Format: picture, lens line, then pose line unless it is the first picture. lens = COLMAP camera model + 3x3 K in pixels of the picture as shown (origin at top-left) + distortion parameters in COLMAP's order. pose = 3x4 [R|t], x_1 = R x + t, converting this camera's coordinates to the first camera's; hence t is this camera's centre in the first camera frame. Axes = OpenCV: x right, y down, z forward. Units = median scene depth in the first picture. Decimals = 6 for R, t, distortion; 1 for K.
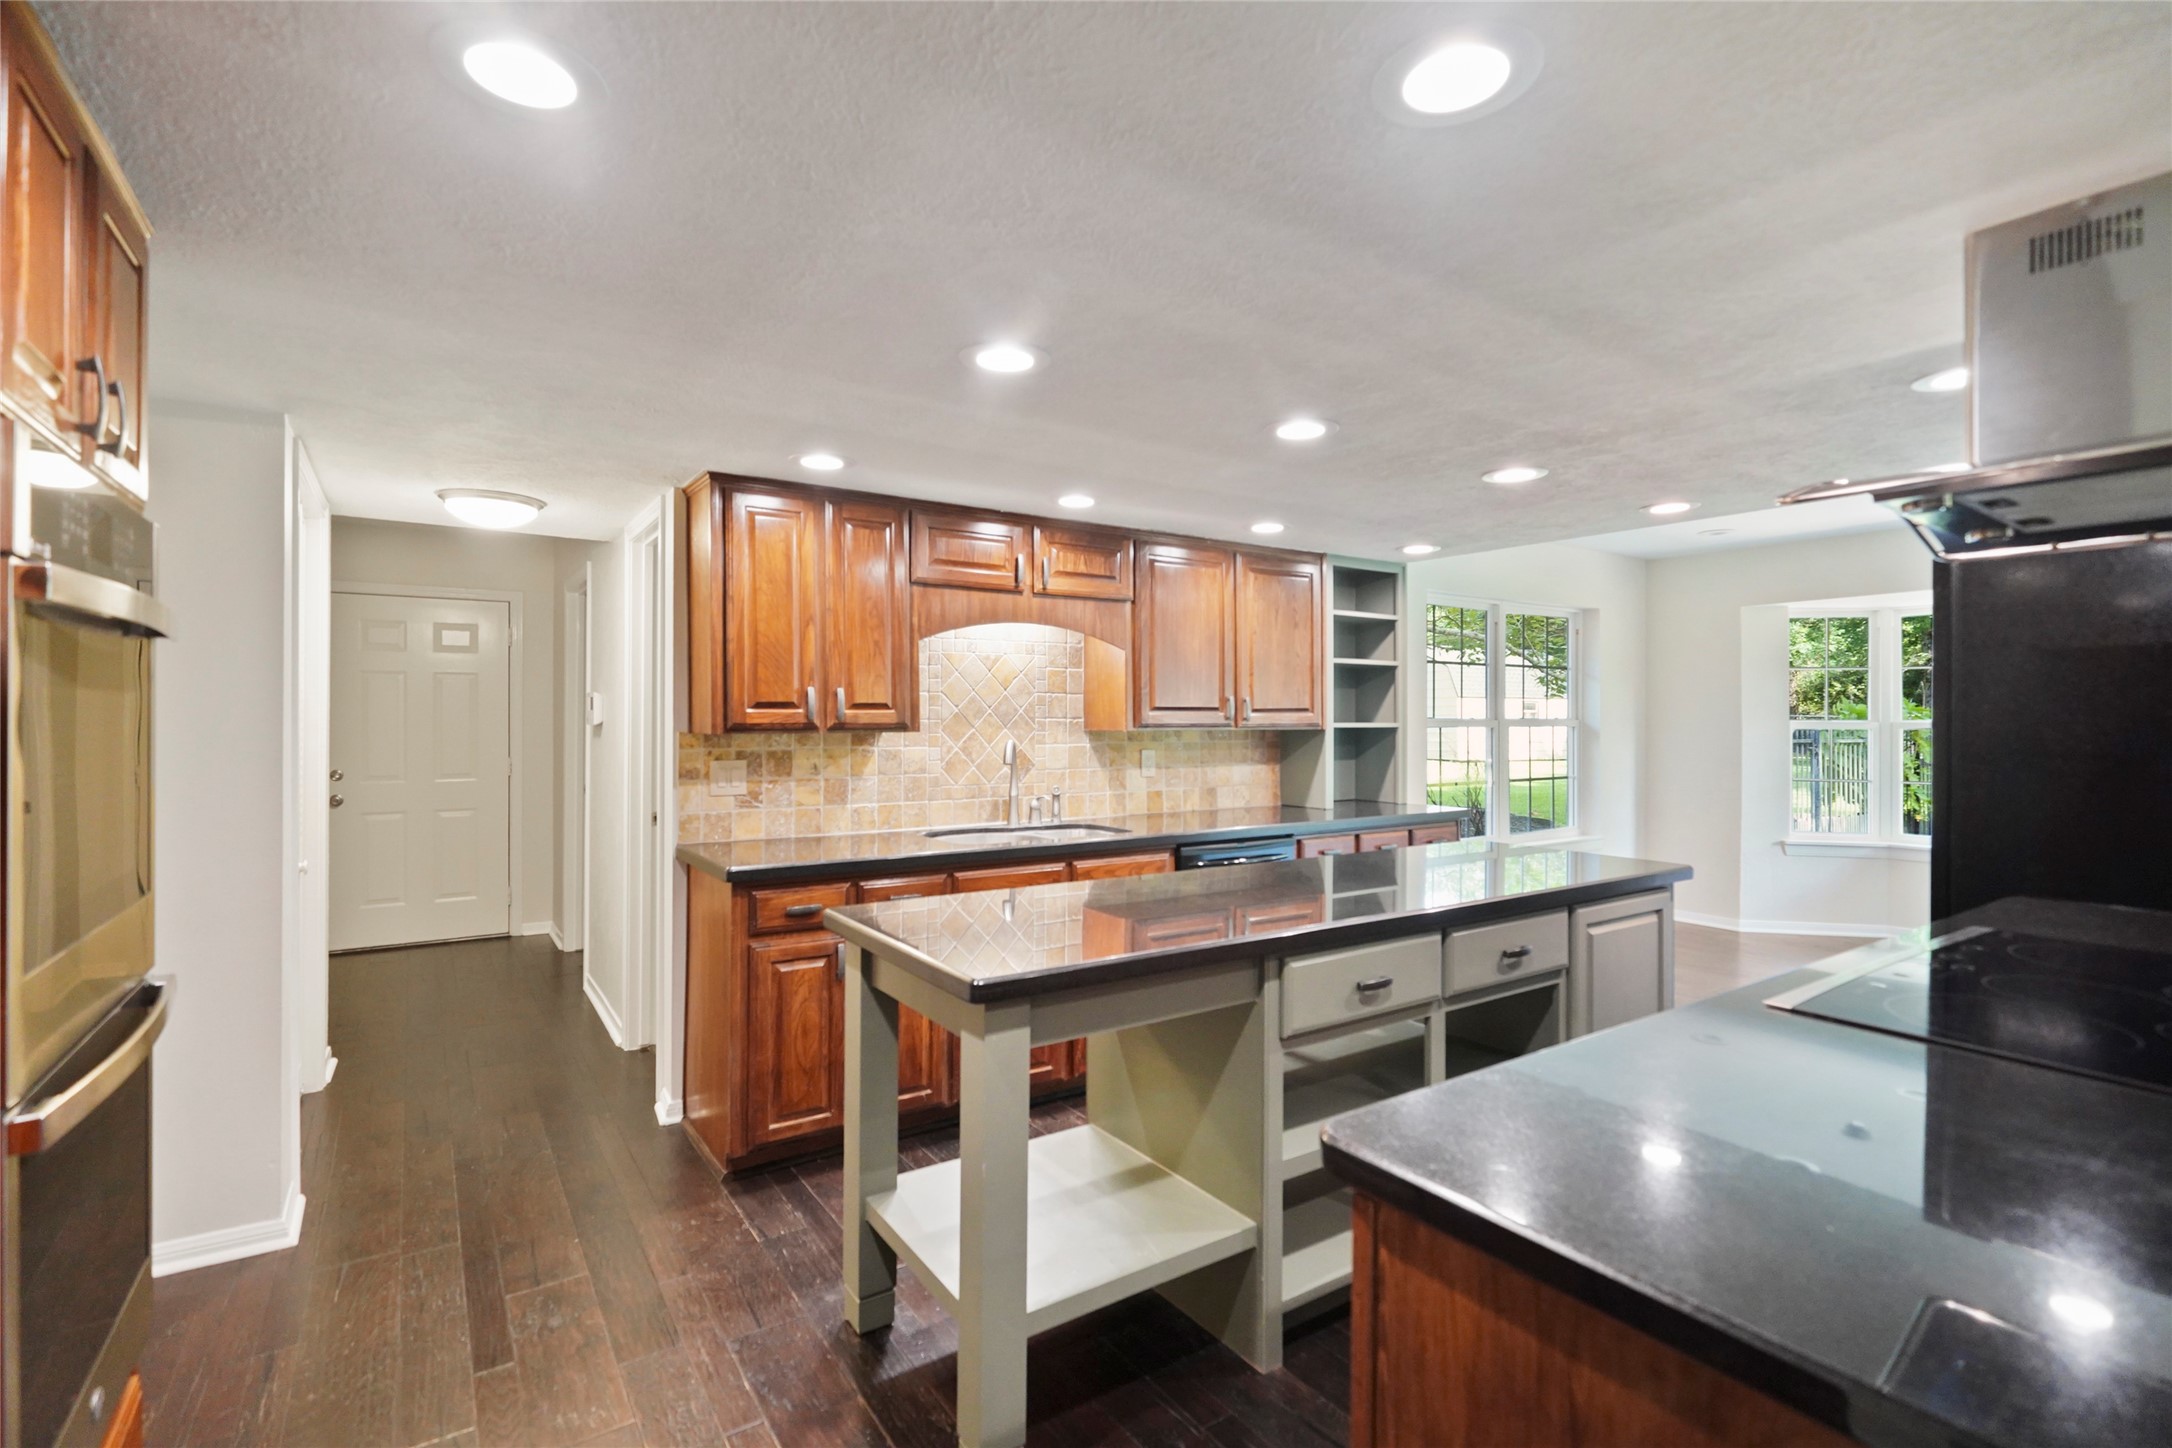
lens RADIAL K [[988.1, 0, 1092.4], [0, 988.1, 717.3], [0, 0, 1]] dist [0.002682, -0.000087]
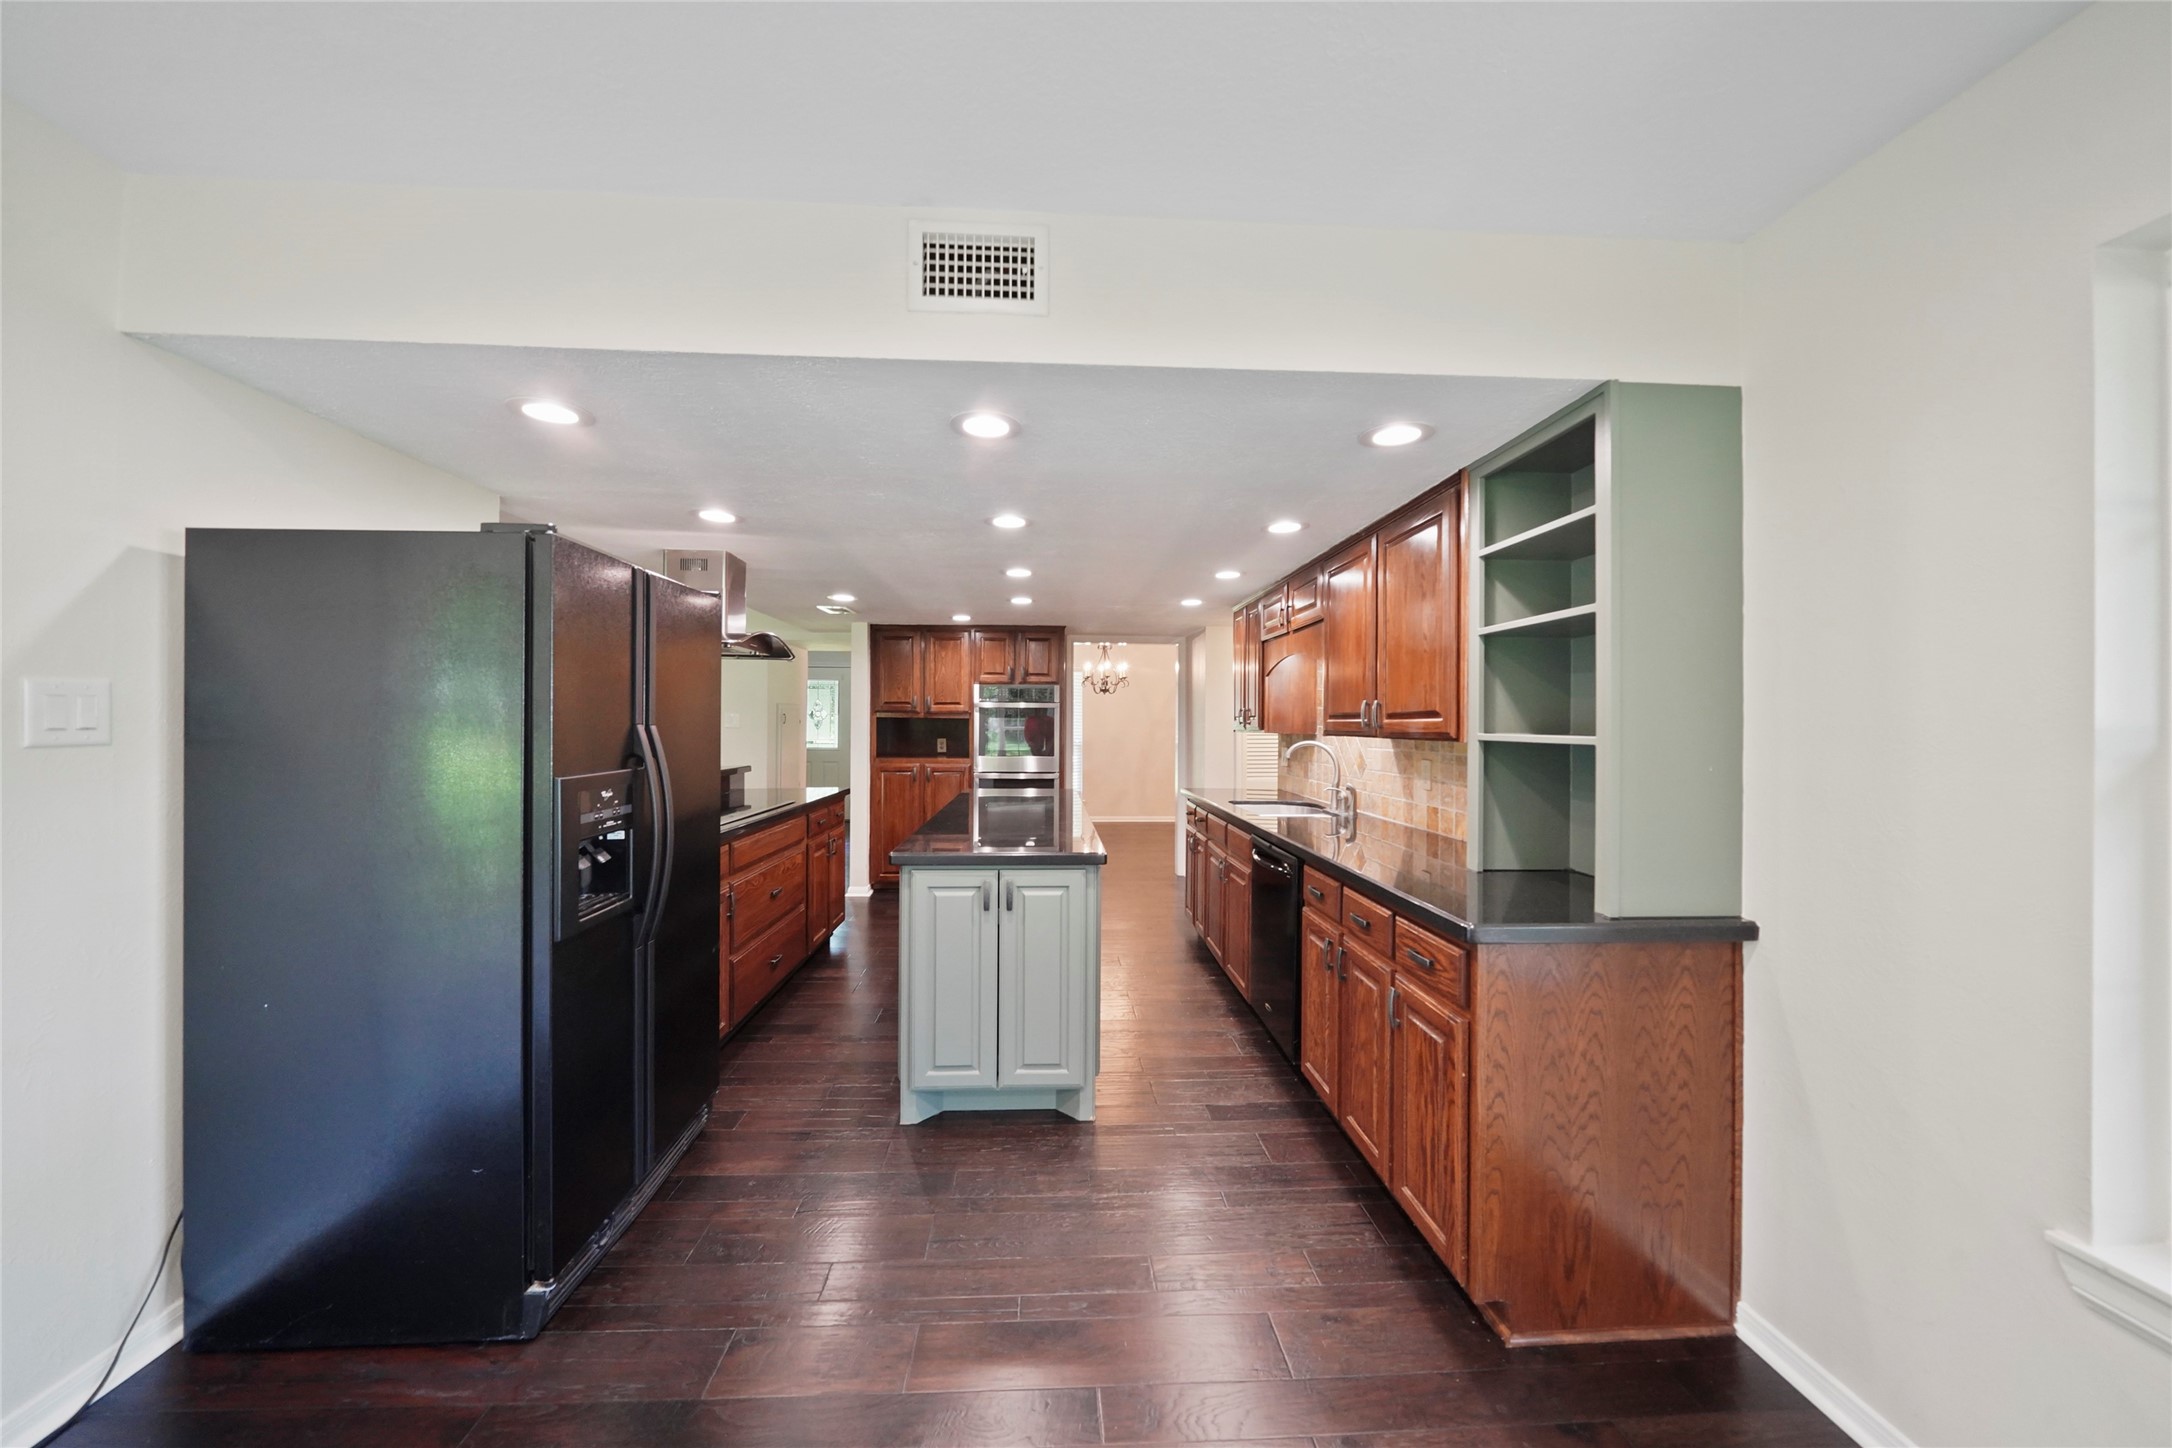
lens RADIAL K [[760.1, 0, 1078.9], [0, 760.1, 721.9], [0, 0, 1]] dist [-0.002550, -0.000035]
pose [[-0.520955, -0.005297, -0.853568, 0.870716], [-0.002875, 0.999986, -0.004451, 0.002466], [0.853579, 0.000135, -0.520963, 1.167465]]
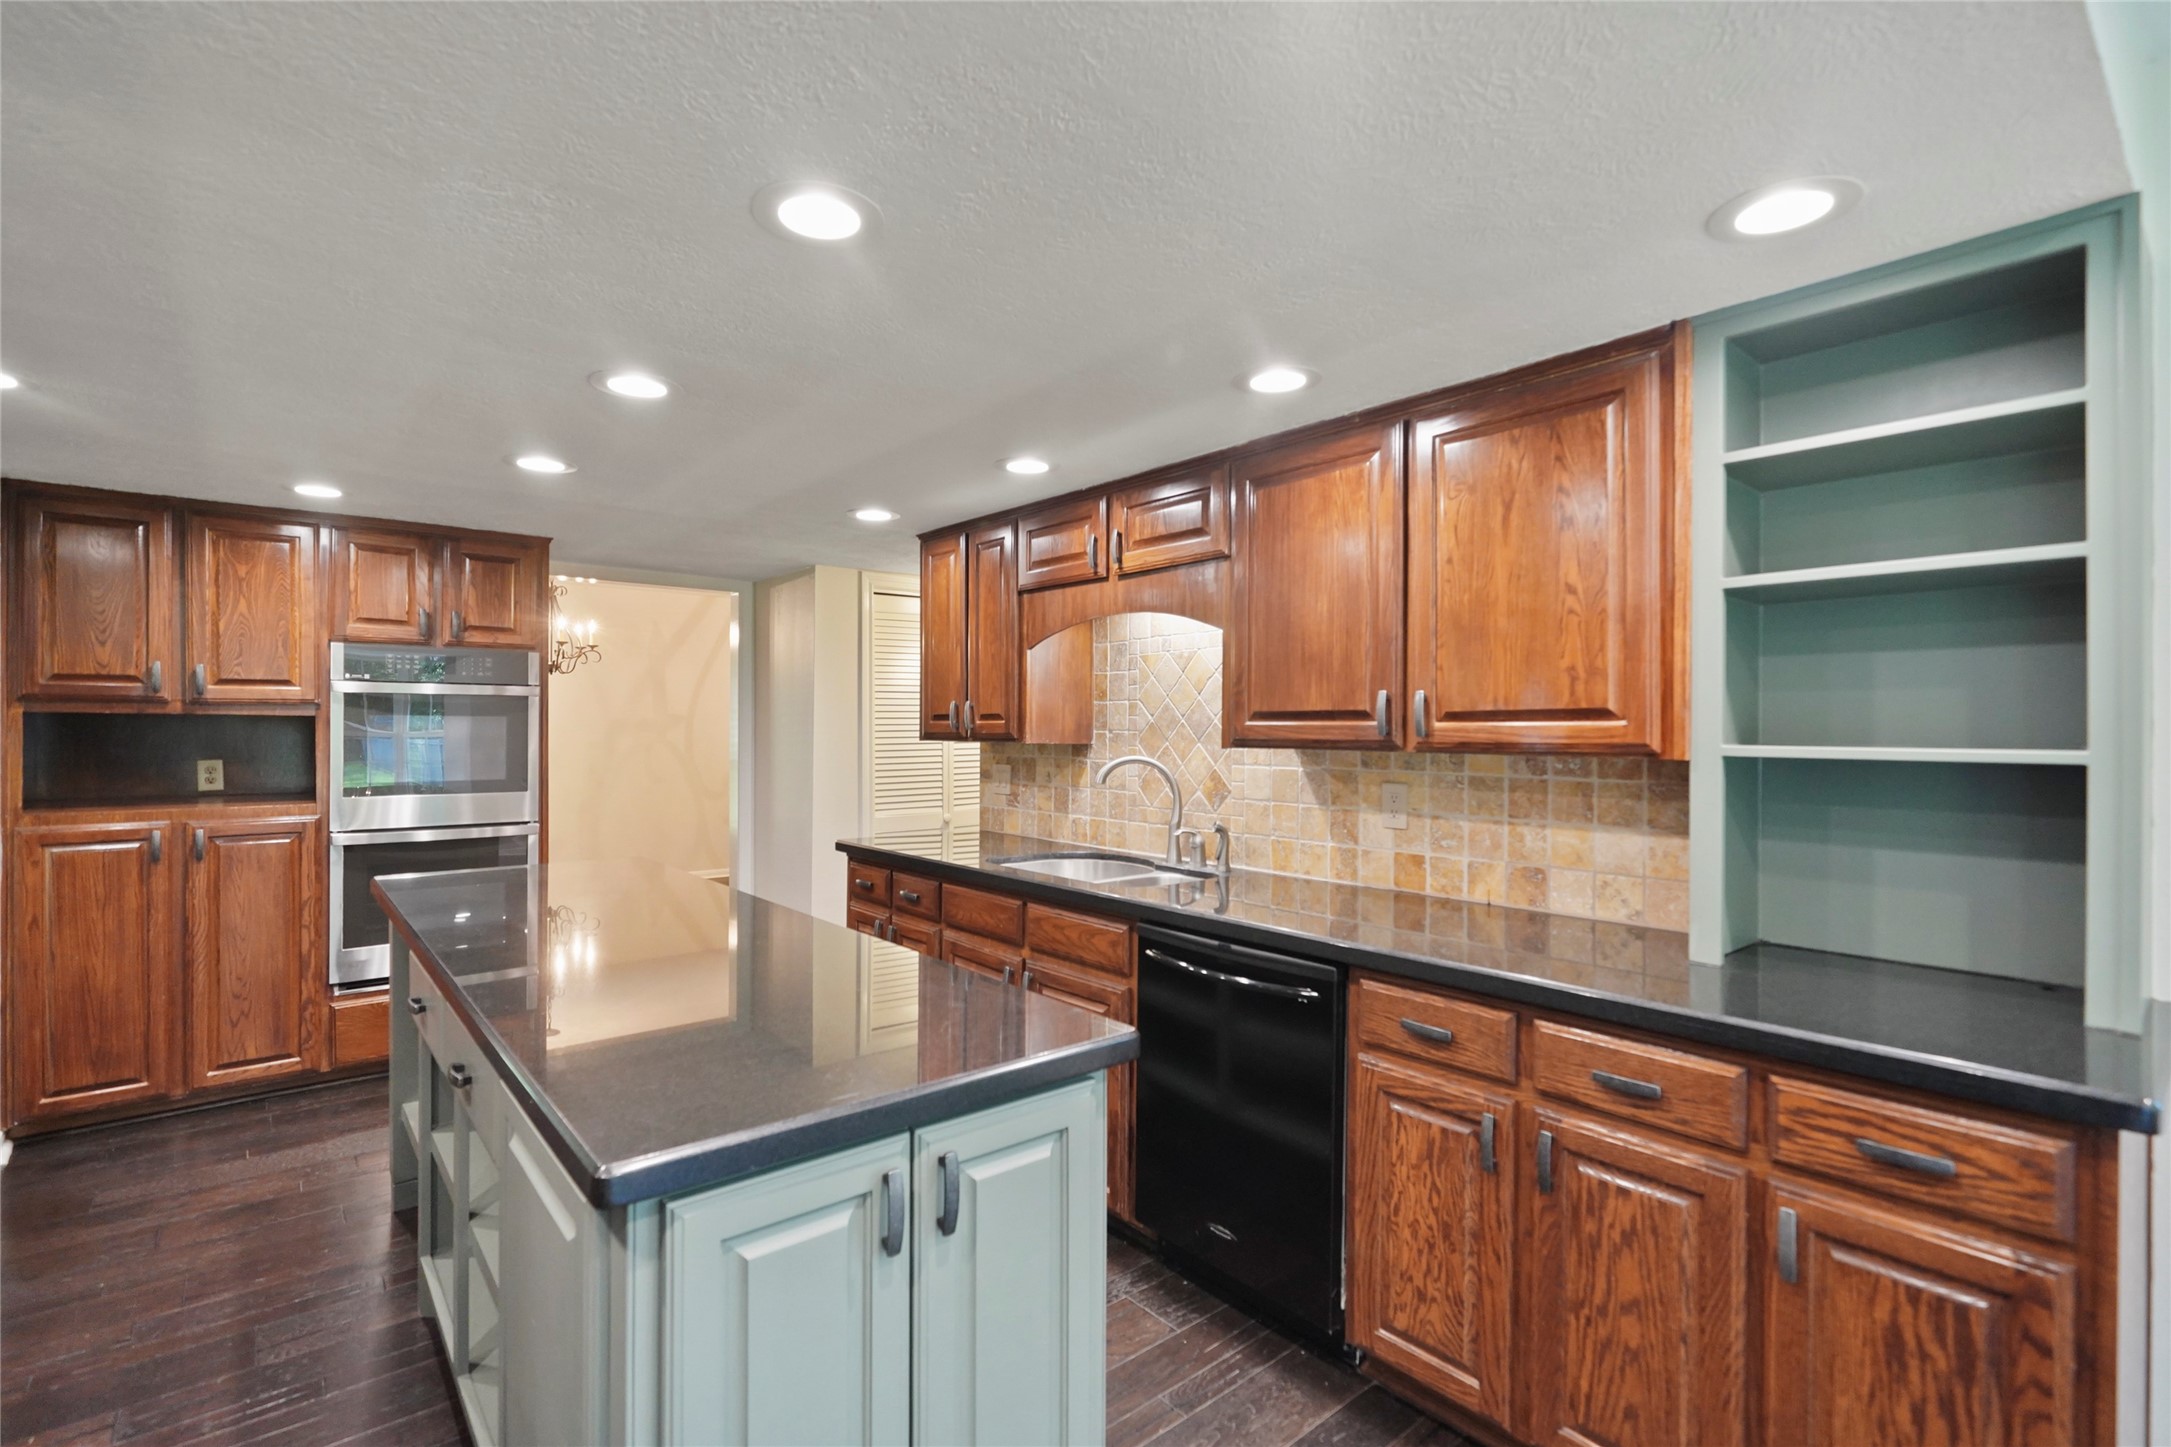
lens RADIAL K [[987.6, 0, 1086.7], [0, 987.6, 724.7], [0, 0, 1]] dist [0.002682, -0.000087]
pose [[0.109233, -0.002265, -0.994014, 0.673218], [-0.000563, 0.999997, -0.002341, -0.000998], [0.994016, 0.000815, 0.109231, 0.802778]]
